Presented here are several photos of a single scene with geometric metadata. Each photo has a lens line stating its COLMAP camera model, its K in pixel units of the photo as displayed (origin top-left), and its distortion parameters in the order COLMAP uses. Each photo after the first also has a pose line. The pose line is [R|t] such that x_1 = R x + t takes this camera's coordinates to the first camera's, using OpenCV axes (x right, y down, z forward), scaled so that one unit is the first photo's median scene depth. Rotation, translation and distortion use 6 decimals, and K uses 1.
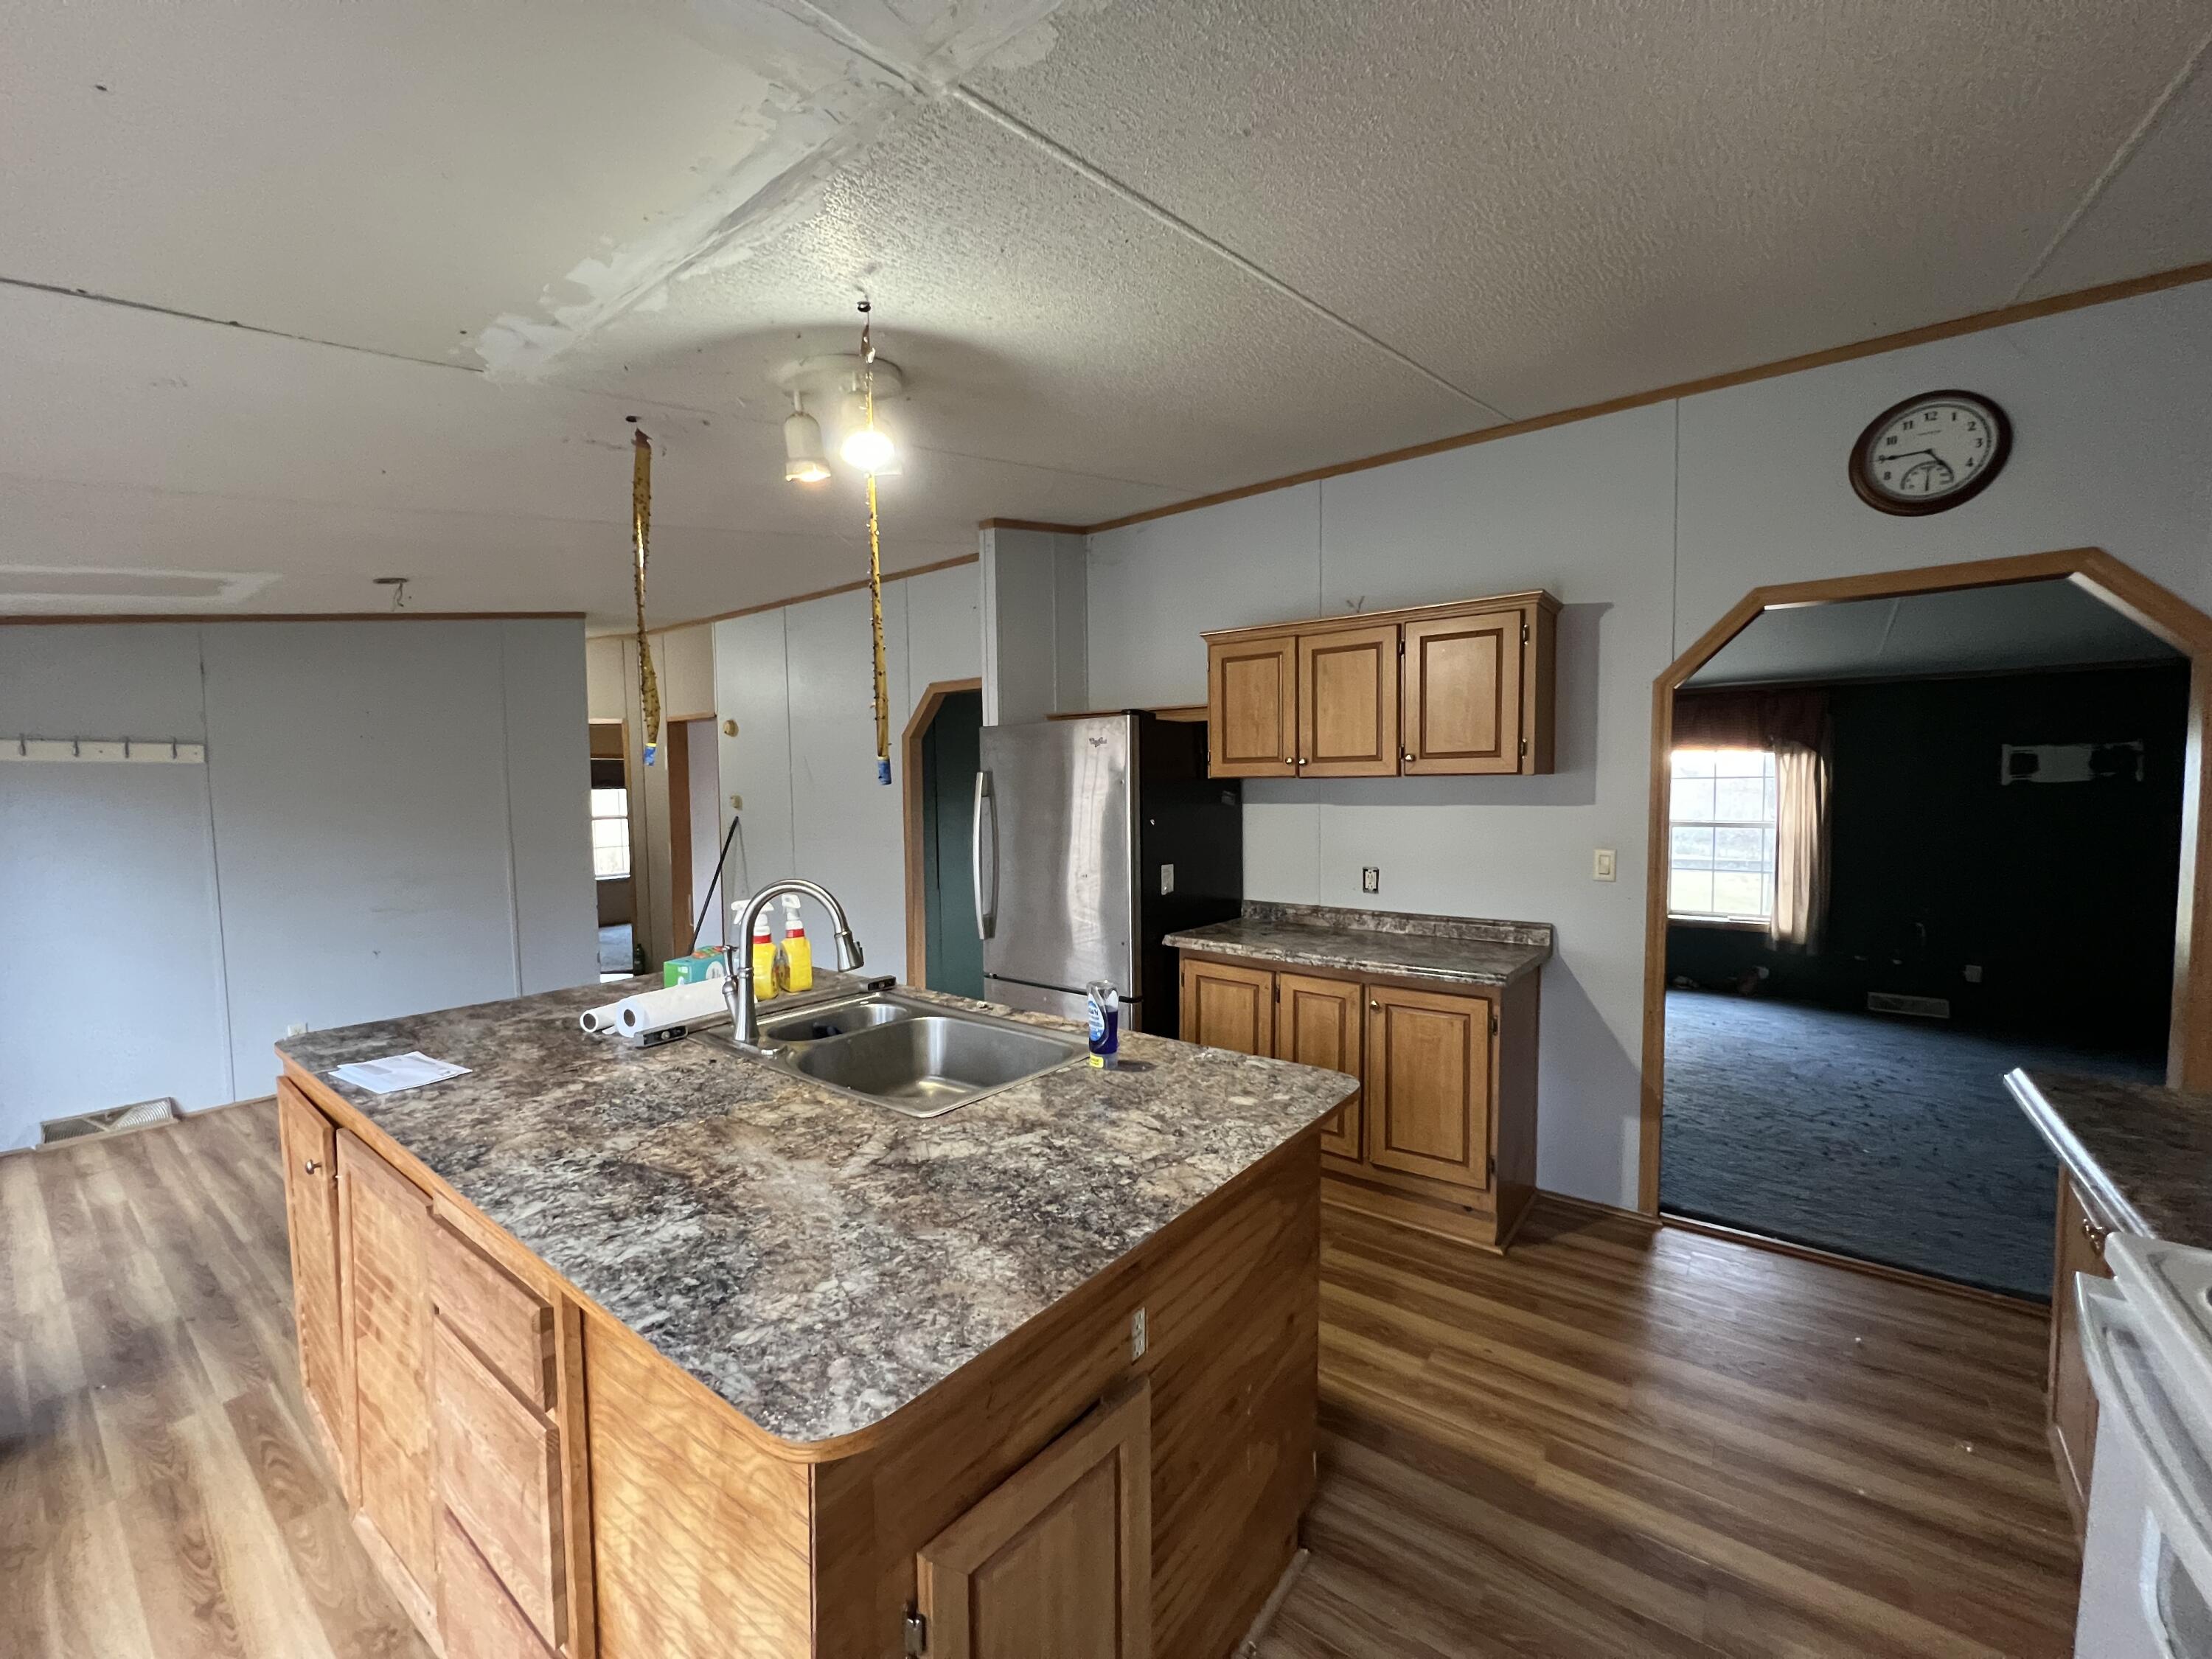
lens RADIAL K [[881.4, 0, 1109.8], [0, 881.4, 836.2], [0, 0, 1]] dist [-0.001122, 0.000685]
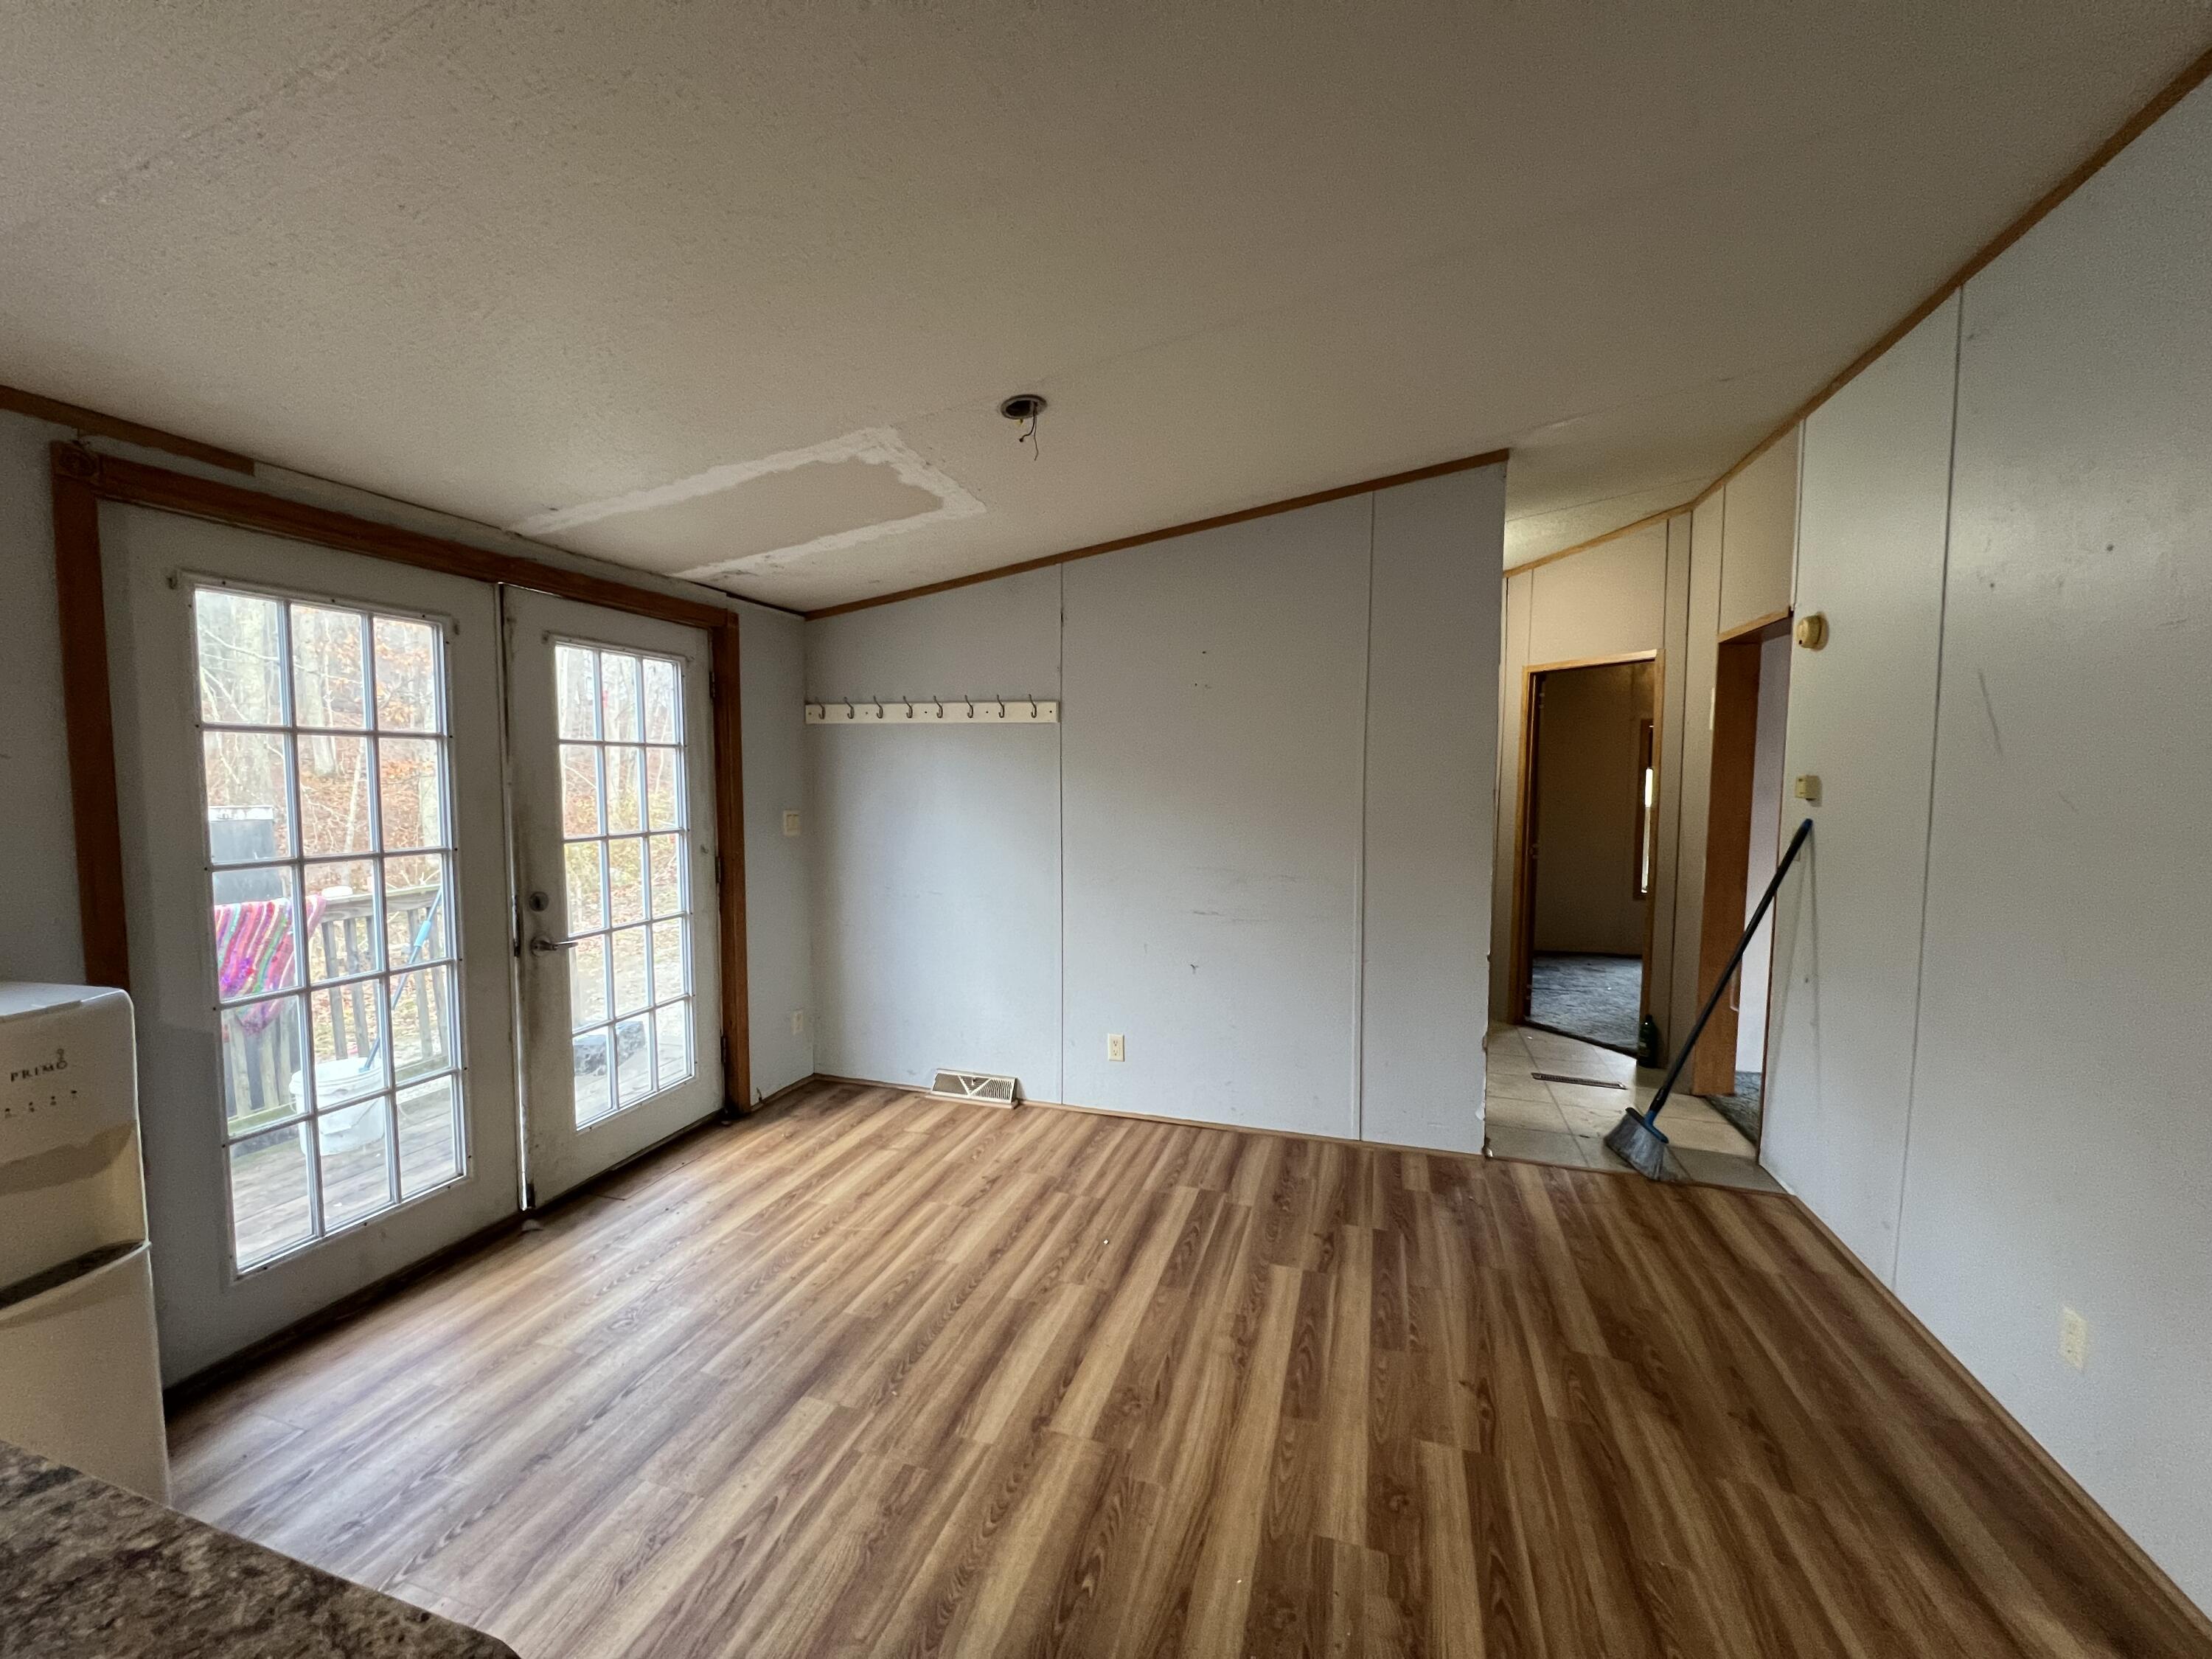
lens RADIAL K [[881.4, 0, 1115.7], [0, 881.4, 837.8], [0, 0, 1]] dist [-0.001122, 0.000685]
pose [[0.346459, 0.081170, -0.934547, -0.170936], [-0.066053, 0.995887, 0.062010, -0.026793], [0.935737, 0.040246, 0.350395, 0.771359]]
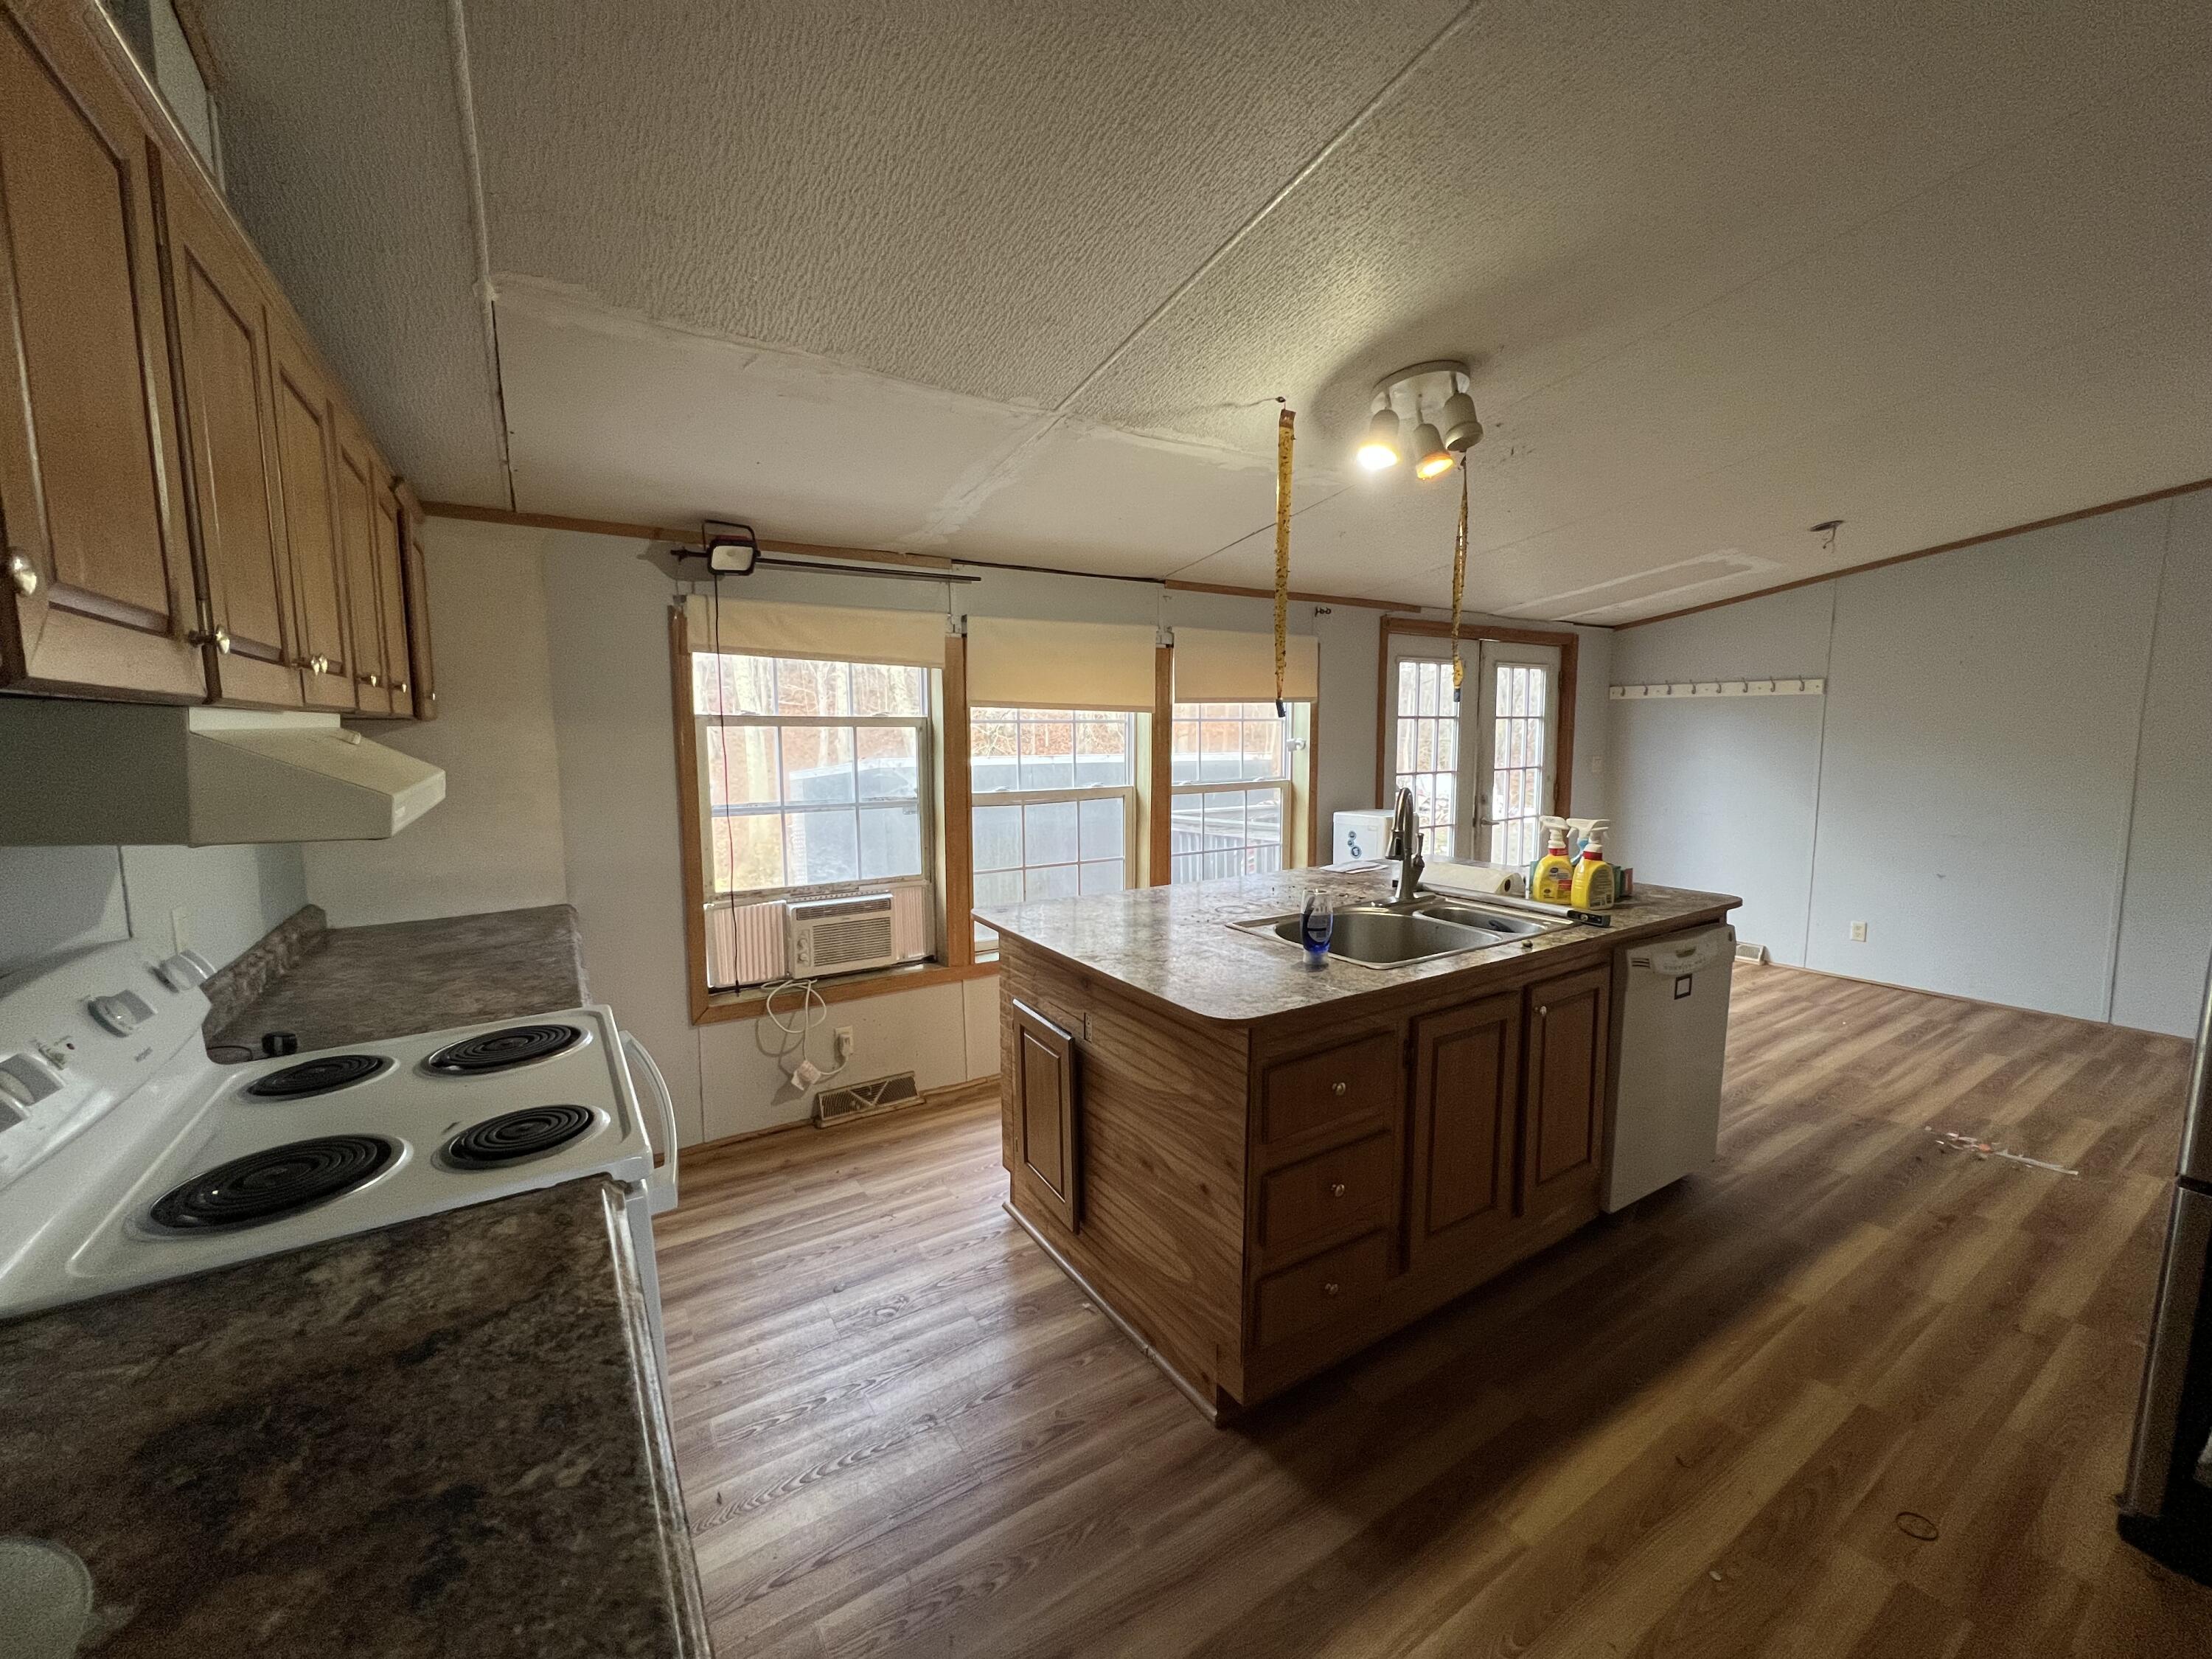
lens RADIAL K [[881.4, 0, 1113.0], [0, 881.4, 831.6], [0, 0, 1]] dist [-0.001122, 0.000685]
pose [[-0.339127, 0.122906, -0.932677, 0.511009], [-0.045642, 0.988112, 0.146807, -0.029238], [0.939633, 0.092355, -0.329485, 0.501737]]
